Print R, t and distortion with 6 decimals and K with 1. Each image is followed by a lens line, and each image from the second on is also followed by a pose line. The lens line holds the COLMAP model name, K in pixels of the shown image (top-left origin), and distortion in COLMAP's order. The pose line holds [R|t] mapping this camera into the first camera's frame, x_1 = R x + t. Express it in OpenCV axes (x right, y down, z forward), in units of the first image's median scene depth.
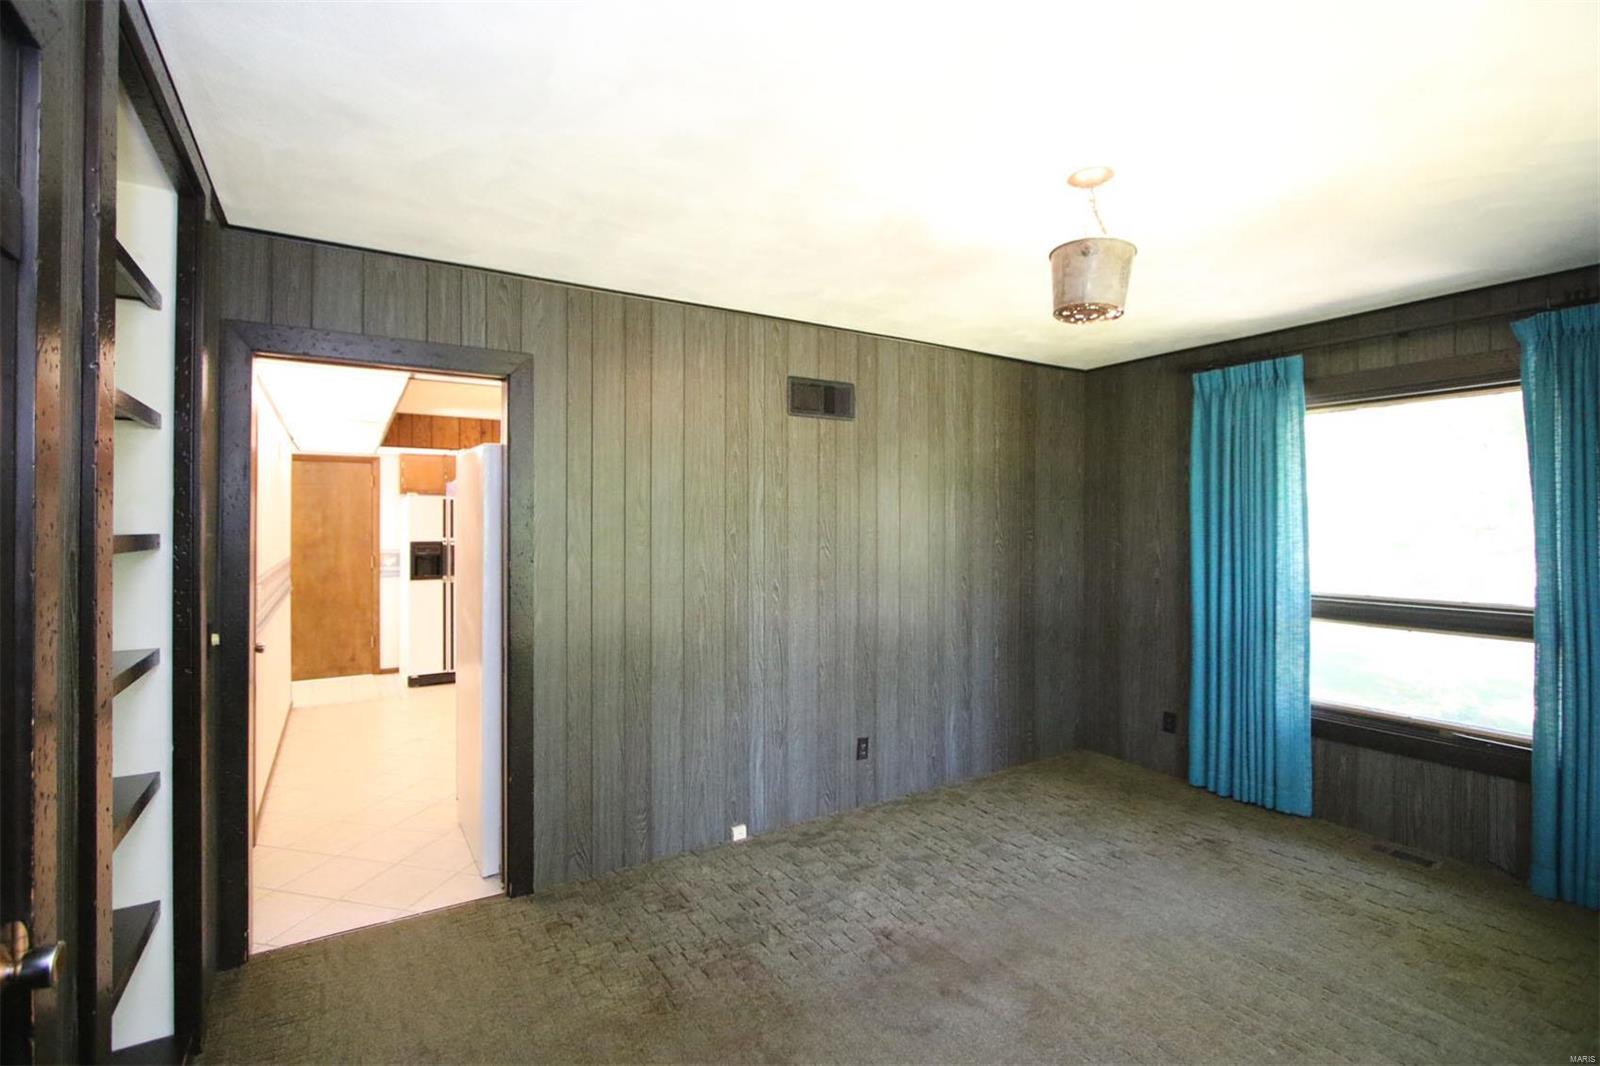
lens RADIAL K [[729.4, 0, 791.3], [0, 729.4, 519.5], [0, 0, 1]] dist [-0.018459, 0.004042]
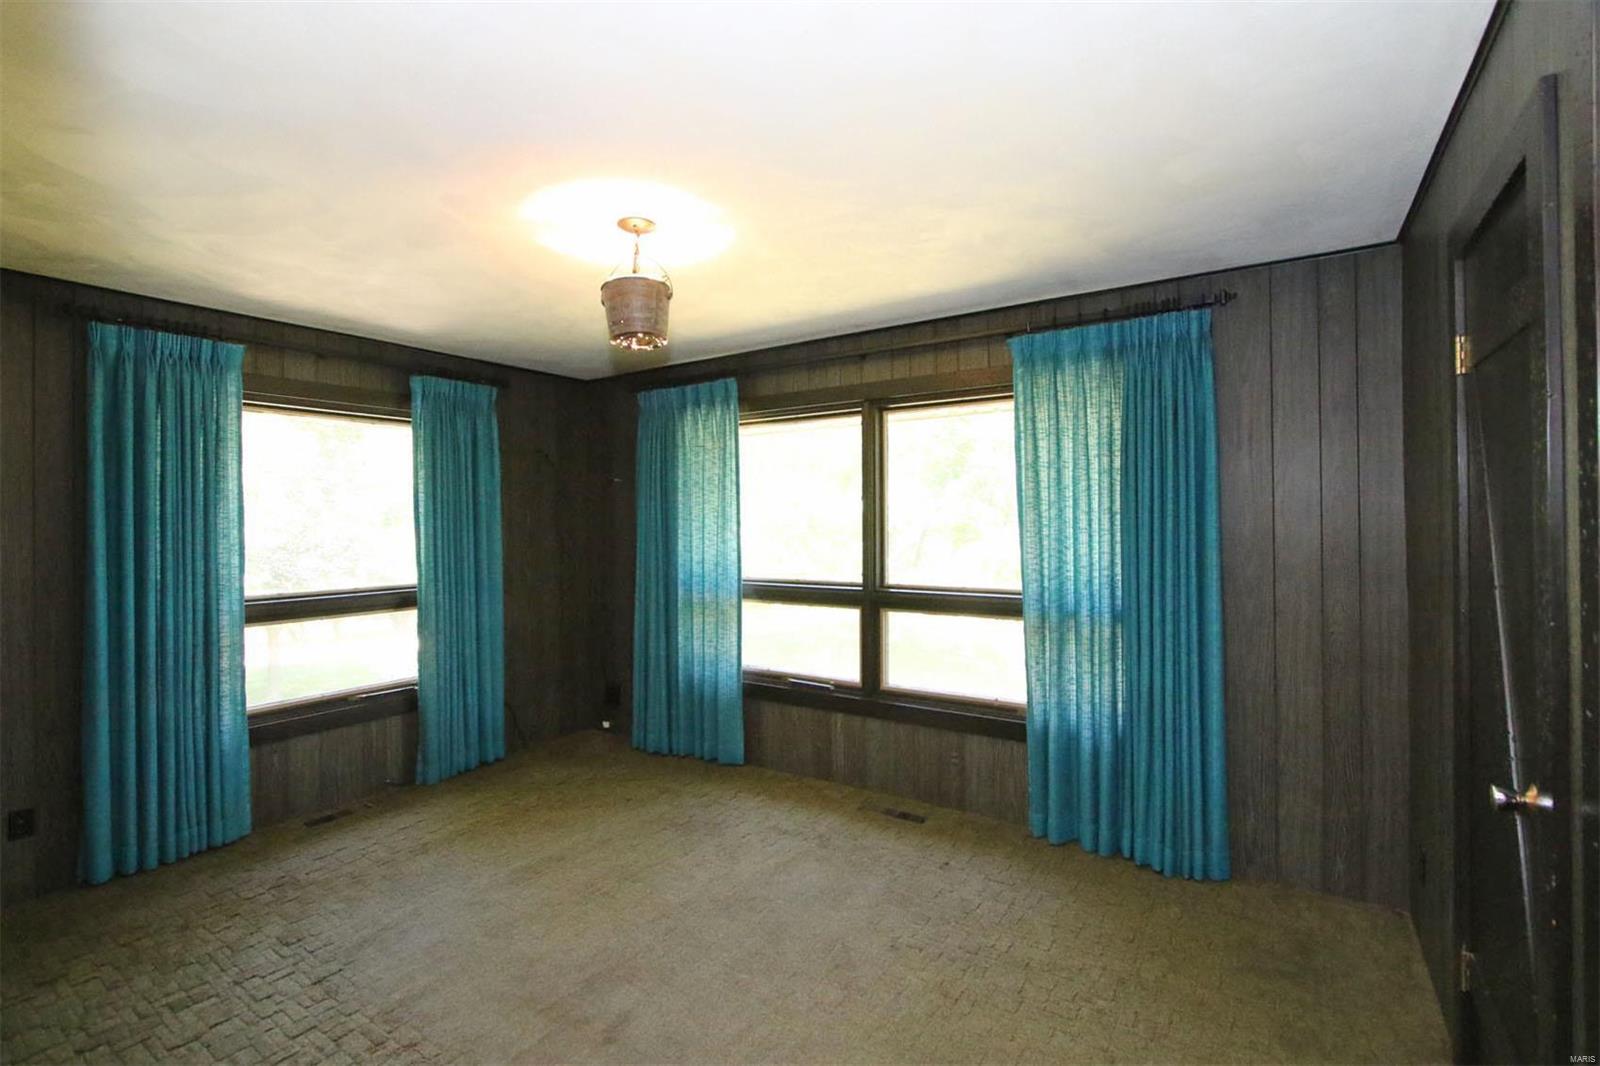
lens RADIAL K [[733.1, 0, 800.0], [0, 733.1, 533.0], [0, 0, 1]] dist [-0.013720, 0.000244]
pose [[-0.416032, -0.014000, 0.909242, -0.464960], [0.000795, 0.999876, 0.015759, 0.001244], [-0.909349, 0.007279, -0.415969, 0.756064]]
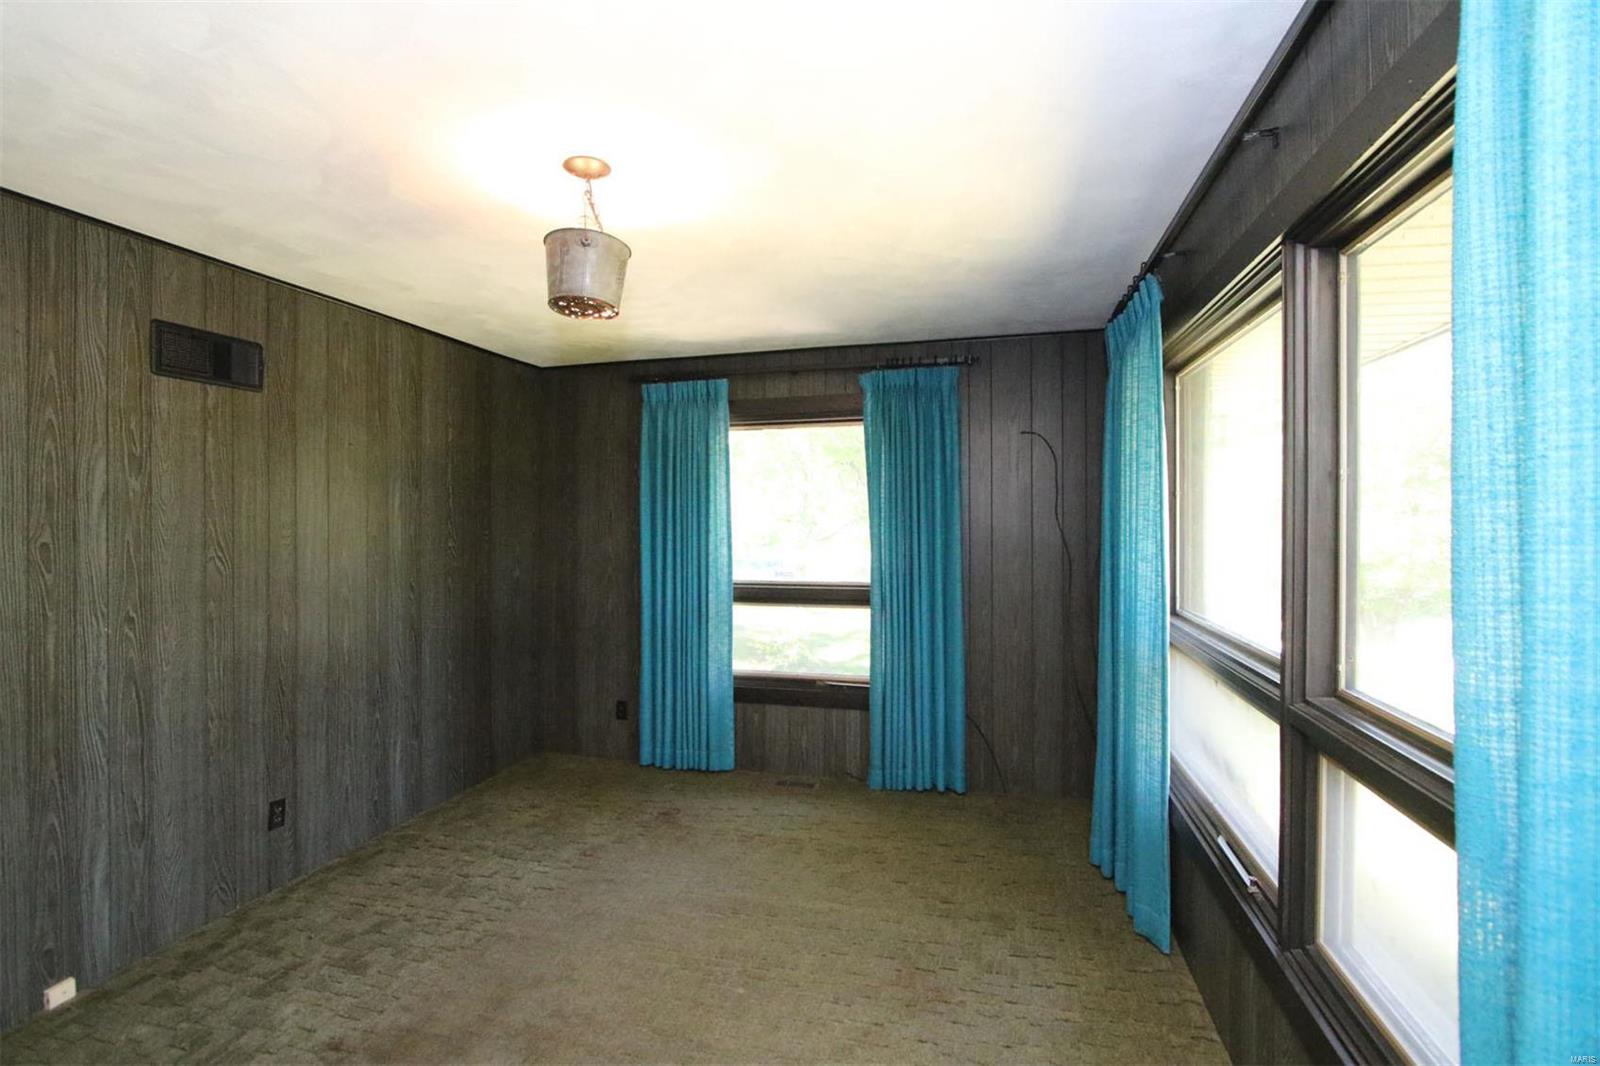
lens RADIAL K [[729.4, 0, 791.3], [0, 729.4, 519.5], [0, 0, 1]] dist [-0.018459, 0.004042]
pose [[0.729960, -0.002780, 0.683484, -0.029744], [0.000148, 0.999992, 0.003910, -0.004416], [-0.683490, -0.002753, 0.729955, 0.064468]]
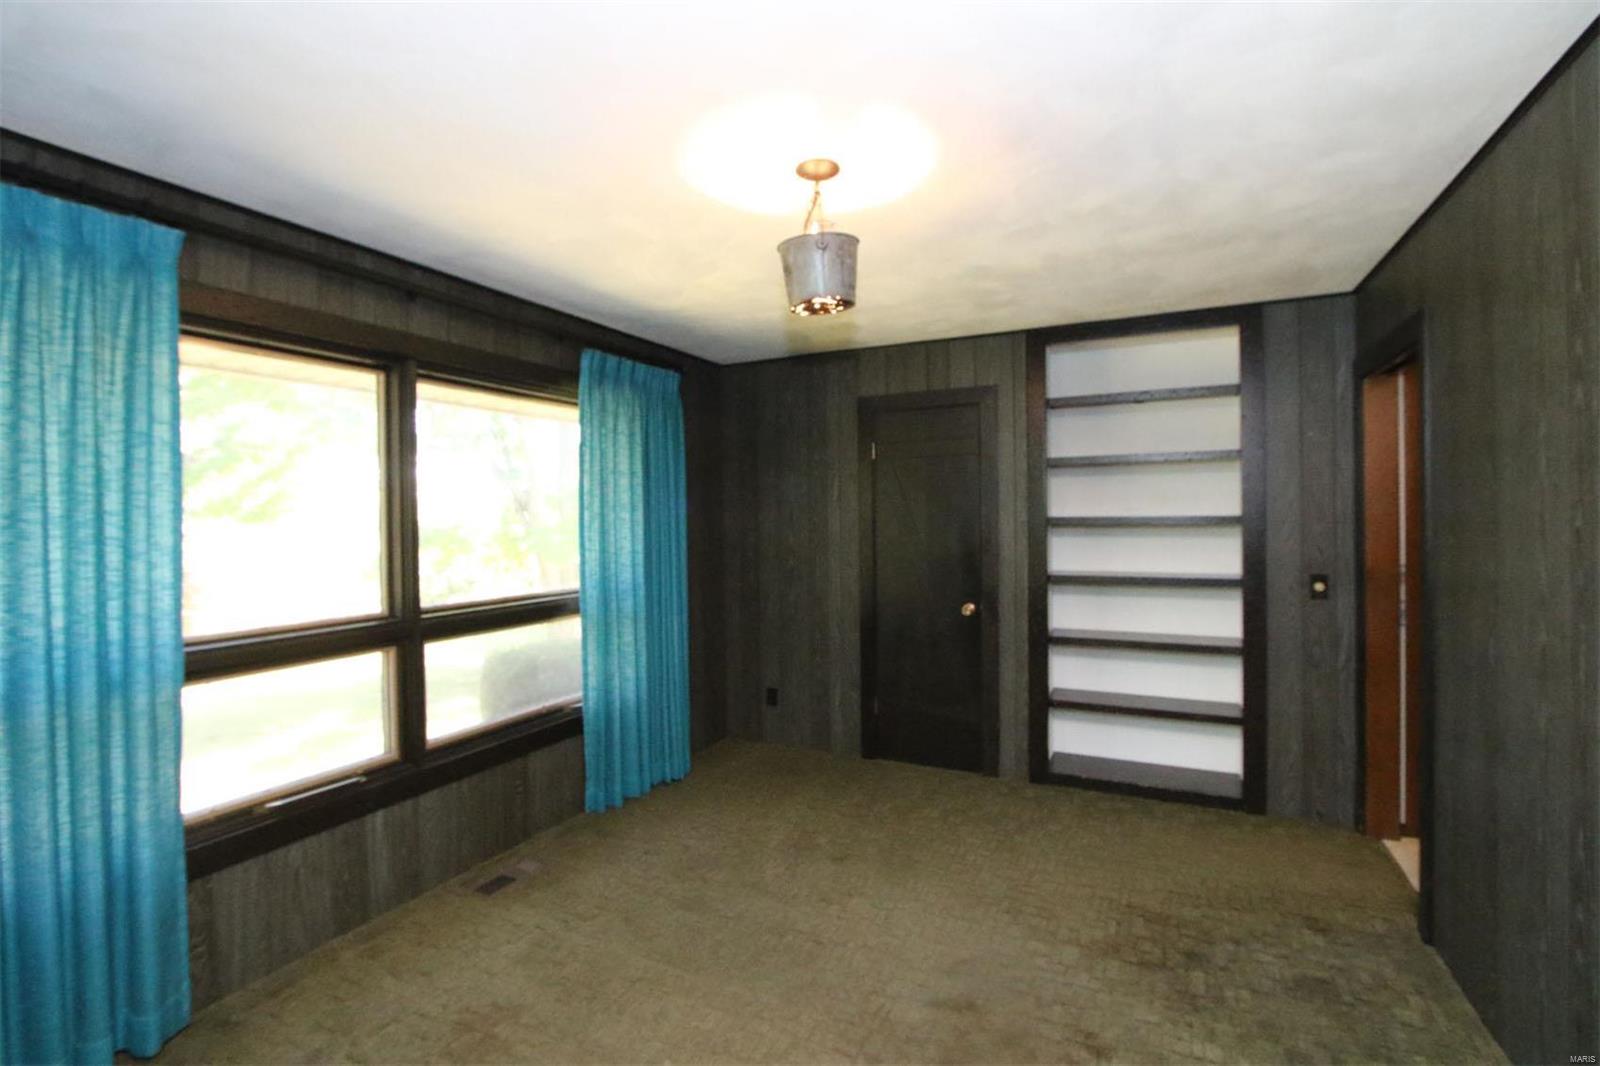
lens RADIAL K [[729.4, 0, 791.3], [0, 729.4, 519.5], [0, 0, 1]] dist [-0.018459, 0.004042]
pose [[-0.859001, 0.020739, -0.511554, 0.589549], [0.028586, 0.999563, -0.007478, 0.015102], [0.511175, -0.021047, -0.859219, 1.116370]]
